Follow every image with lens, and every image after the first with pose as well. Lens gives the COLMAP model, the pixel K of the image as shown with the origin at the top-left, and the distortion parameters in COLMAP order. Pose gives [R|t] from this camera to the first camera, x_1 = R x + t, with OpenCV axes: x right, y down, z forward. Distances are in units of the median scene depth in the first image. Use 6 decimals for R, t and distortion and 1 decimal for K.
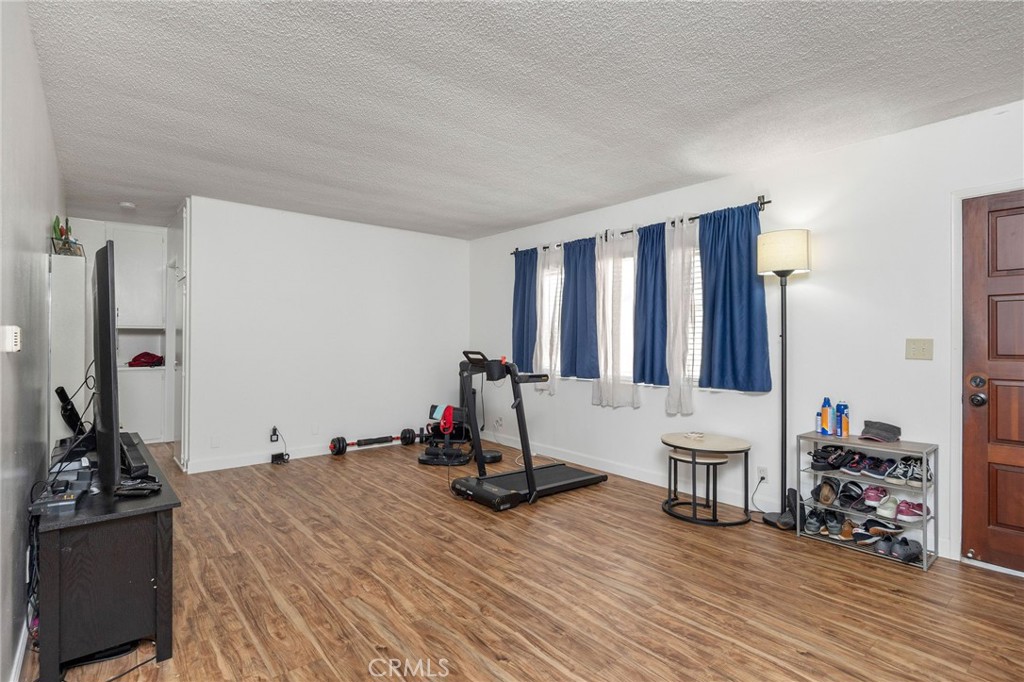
lens RADIAL K [[521.1, 0, 512.3], [0, 521.1, 344.1], [0, 0, 1]] dist [0.003373, -0.000529]
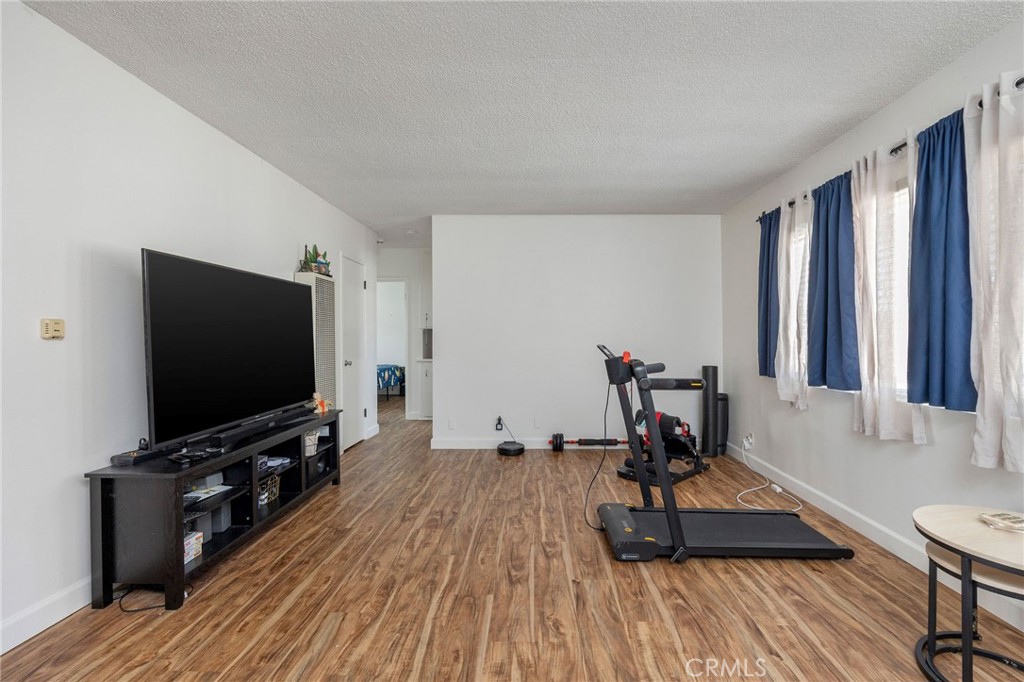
lens RADIAL K [[476.7, 0, 510.0], [0, 476.7, 335.6], [0, 0, 1]] dist [-0.015740, 0.000942]
pose [[0.741831, -0.013198, -0.670457, 0.310512], [0.001349, 0.999834, -0.018189, 0.012292], [0.670585, 0.012589, 0.741726, 0.384374]]
